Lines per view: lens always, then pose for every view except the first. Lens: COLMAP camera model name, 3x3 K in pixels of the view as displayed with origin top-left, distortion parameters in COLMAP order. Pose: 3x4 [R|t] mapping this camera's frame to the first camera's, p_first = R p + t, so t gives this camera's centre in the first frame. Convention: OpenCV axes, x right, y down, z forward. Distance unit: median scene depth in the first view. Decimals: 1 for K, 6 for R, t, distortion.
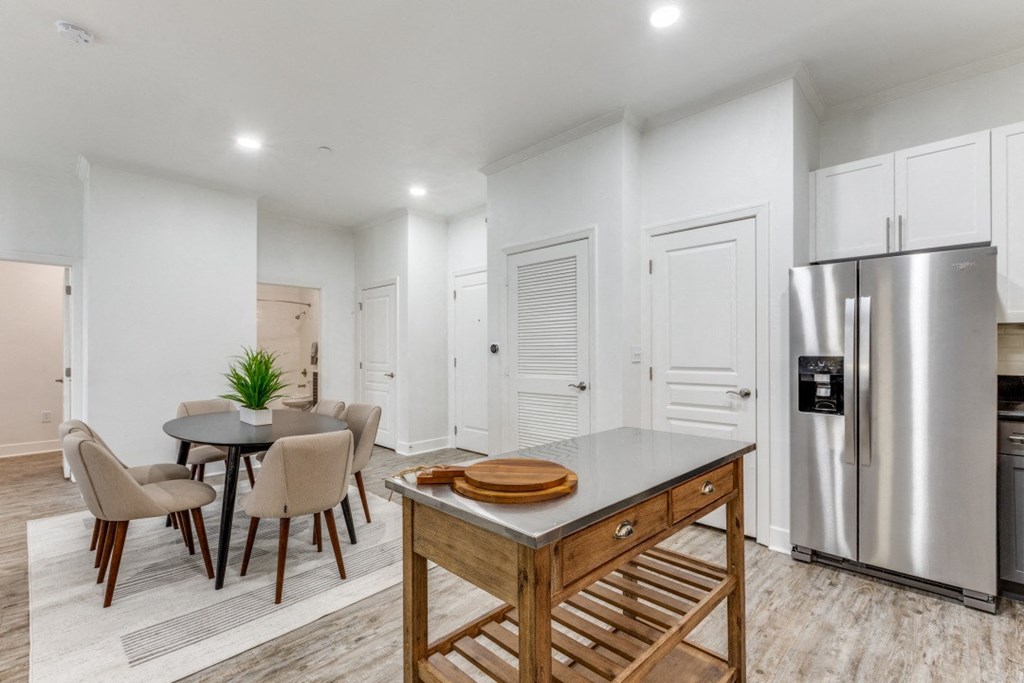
lens RADIAL K [[449.5, 0, 517.2], [0, 449.5, 351.2], [0, 0, 1]] dist [0.000306, -0.000007]
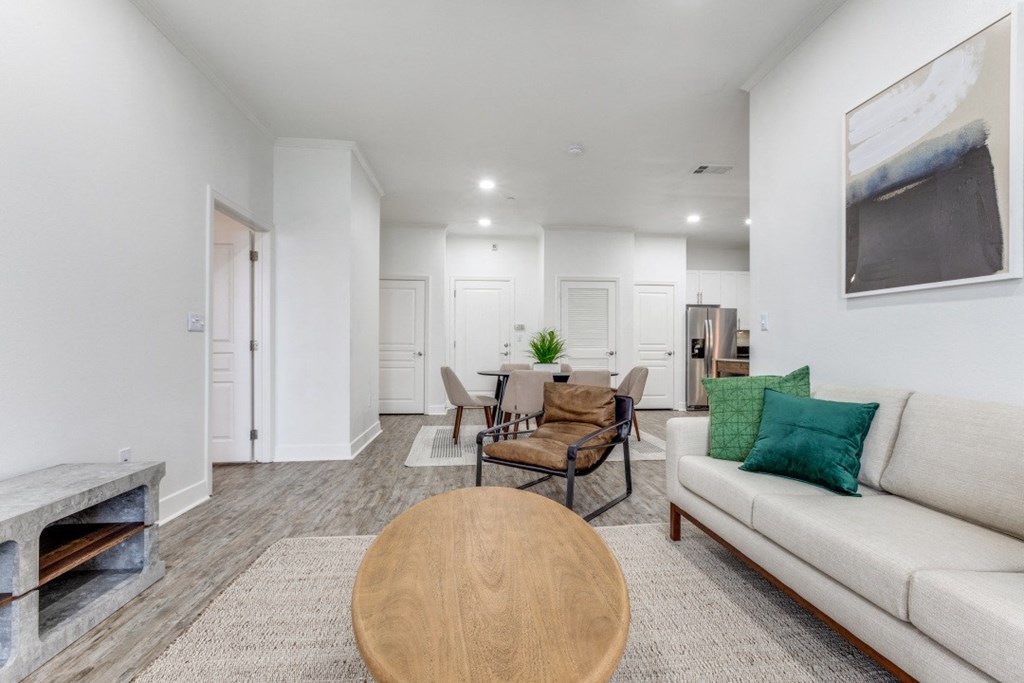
lens RADIAL K [[449.5, 0, 517.2], [0, 449.5, 351.2], [0, 0, 1]] dist [0.000306, -0.000007]
pose [[0.632685, 0.008807, 0.774359, -1.892587], [-0.002804, 0.999955, -0.009082, 0.098818], [-0.774404, 0.003575, 0.632681, 0.042241]]
